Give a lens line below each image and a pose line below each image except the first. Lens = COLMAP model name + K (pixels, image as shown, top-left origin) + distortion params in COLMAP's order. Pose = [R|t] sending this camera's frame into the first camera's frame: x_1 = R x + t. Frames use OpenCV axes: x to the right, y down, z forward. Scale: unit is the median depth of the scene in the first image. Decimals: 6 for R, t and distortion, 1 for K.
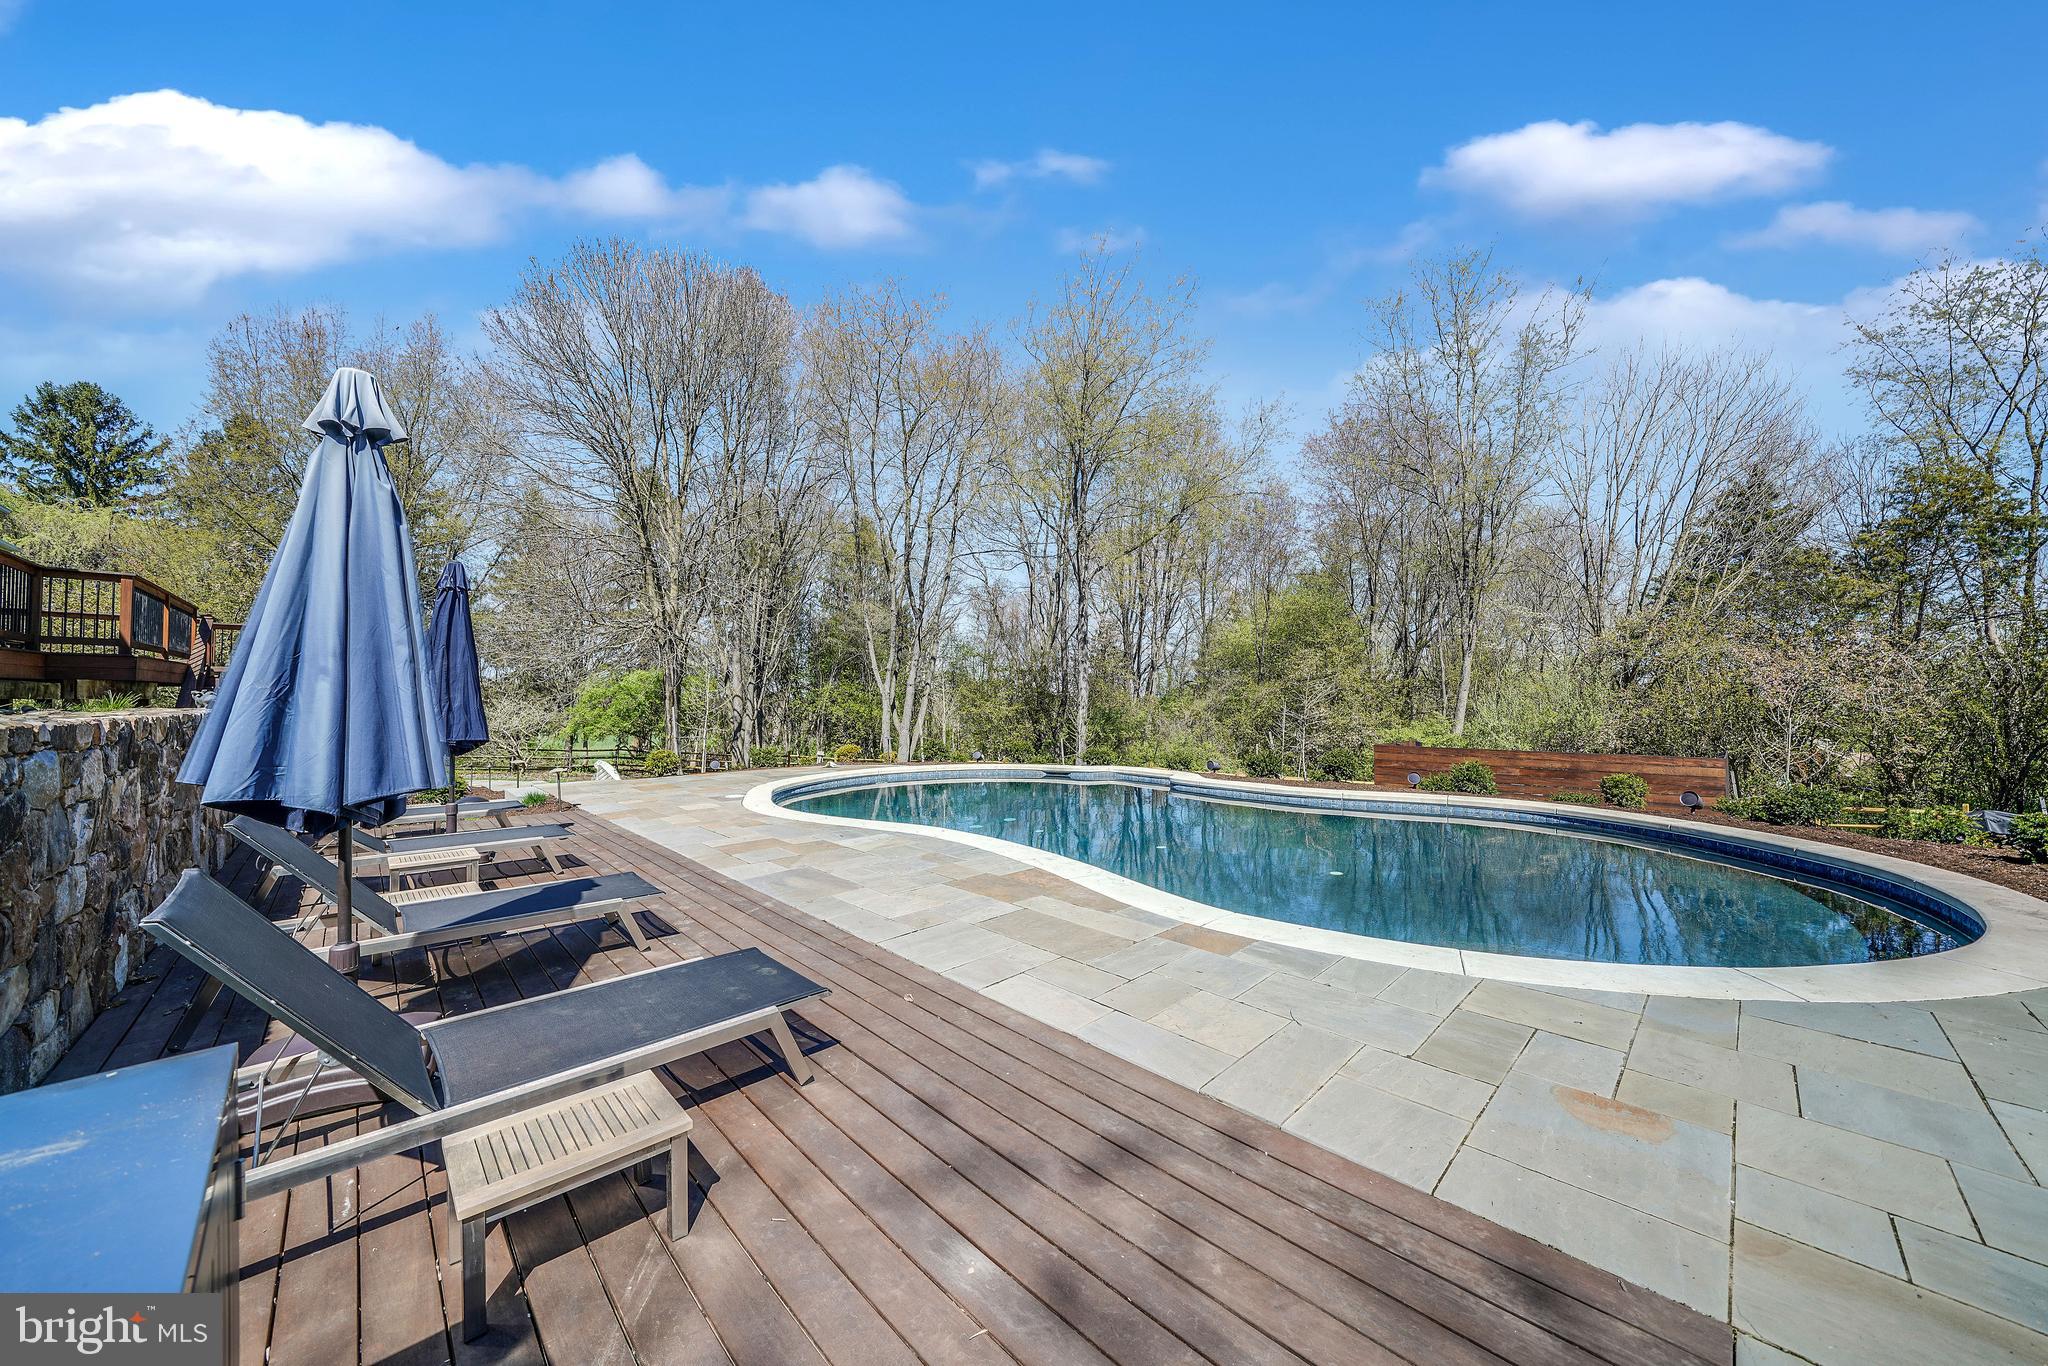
lens RADIAL K [[701.8, 0, 1014.8], [0, 701.8, 695.6], [0, 0, 1]] dist [-0.018679, 0.000455]
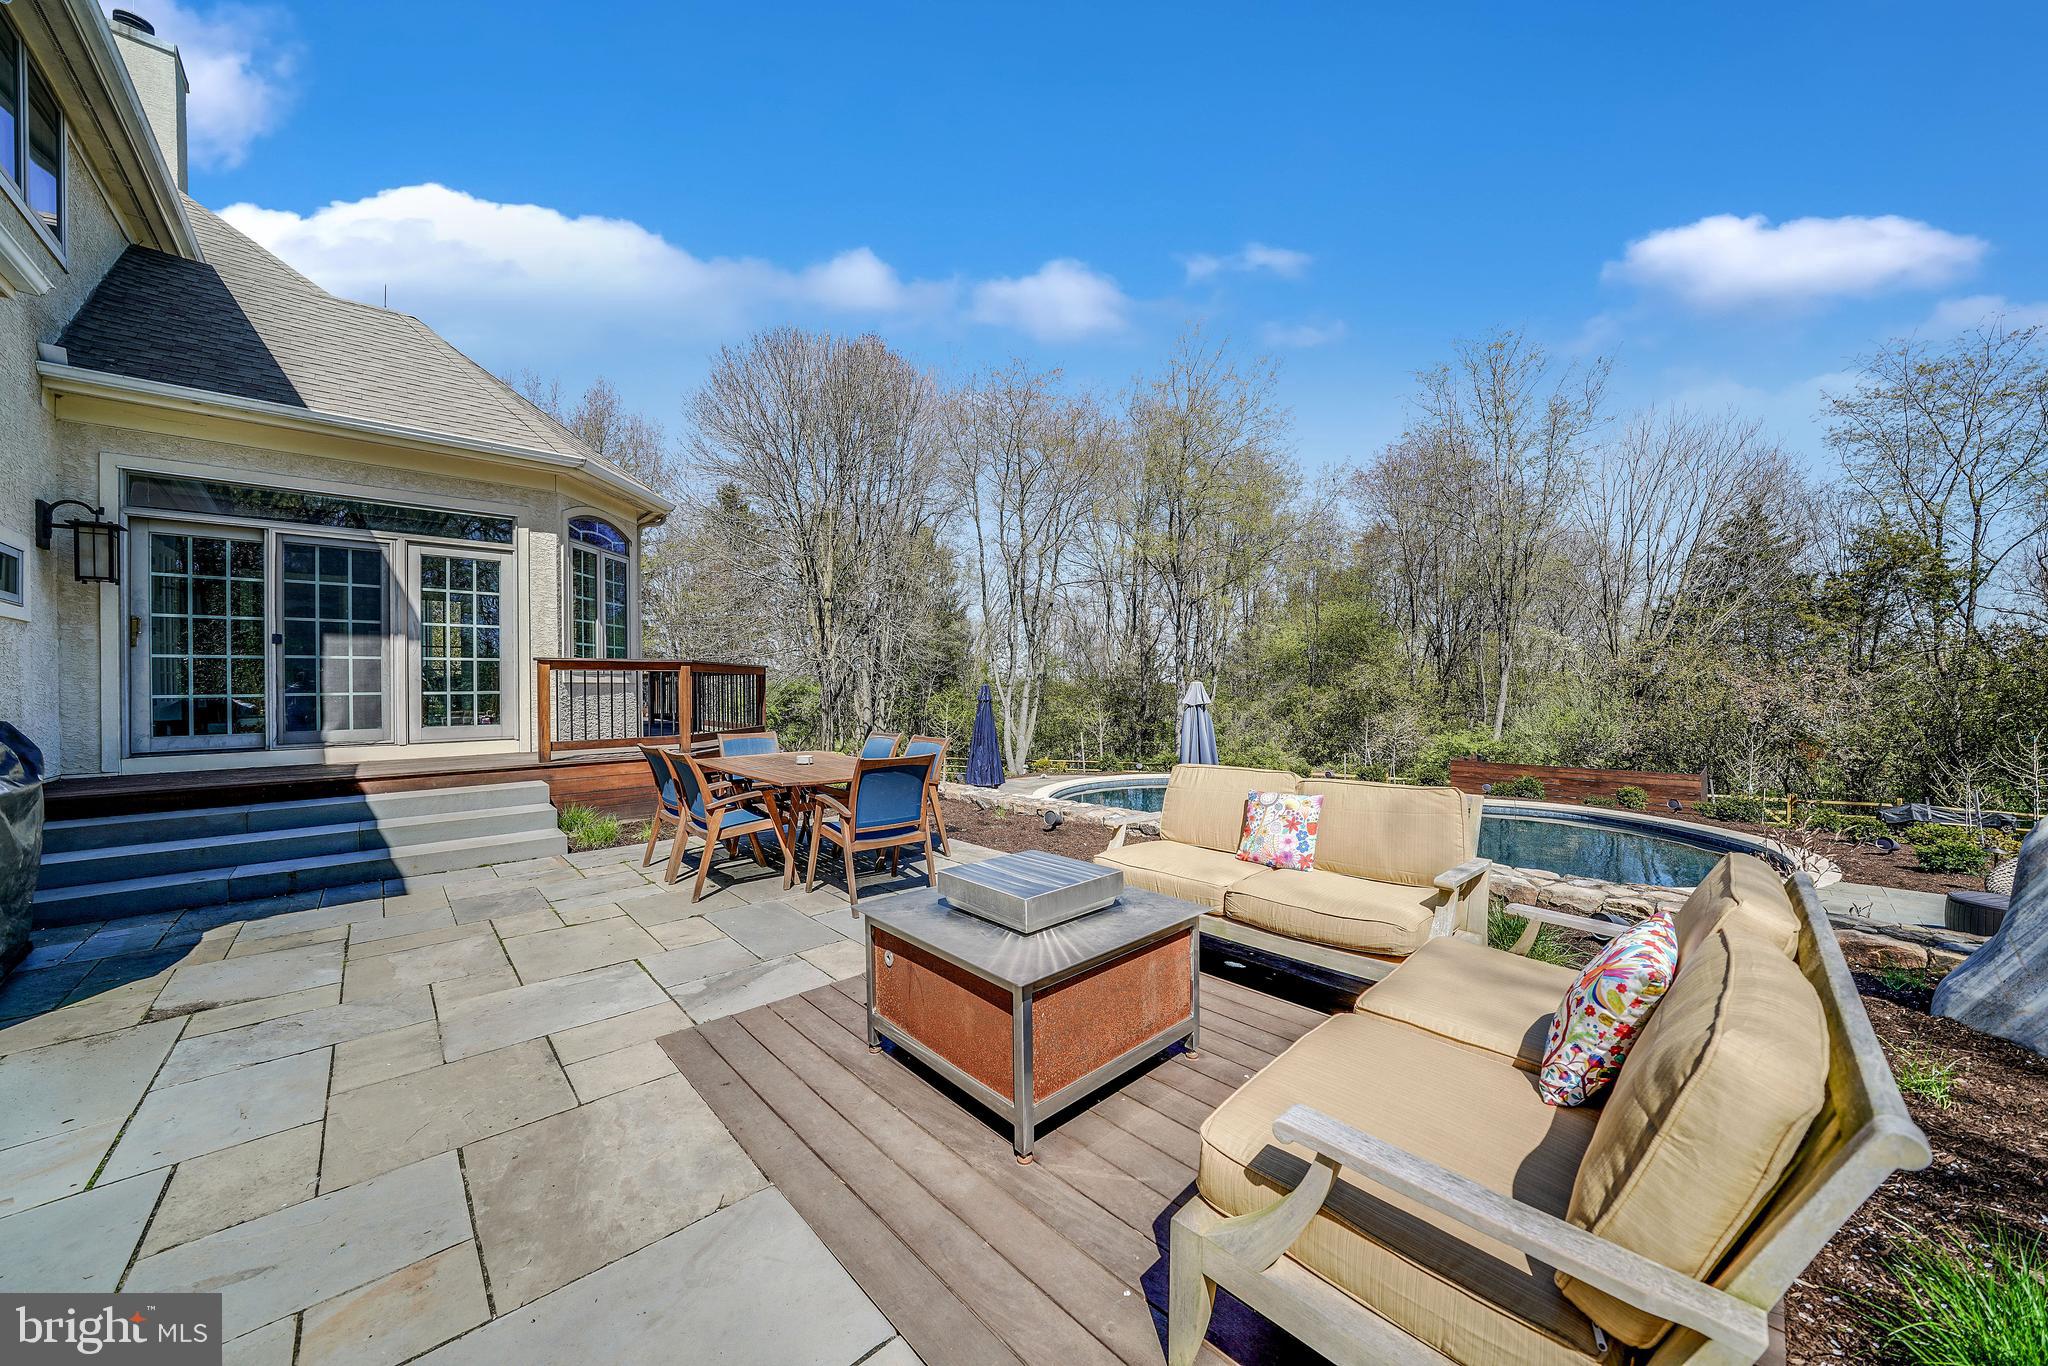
lens RADIAL K [[701.8, 0, 1019.5], [0, 701.8, 691.0], [0, 0, 1]] dist [-0.018679, 0.000455]
pose [[0.999904, -0.008817, -0.010684, -0.171027], [0.008945, 0.999888, 0.012025, -0.048866], [0.010577, -0.012119, 0.999871, -0.203653]]
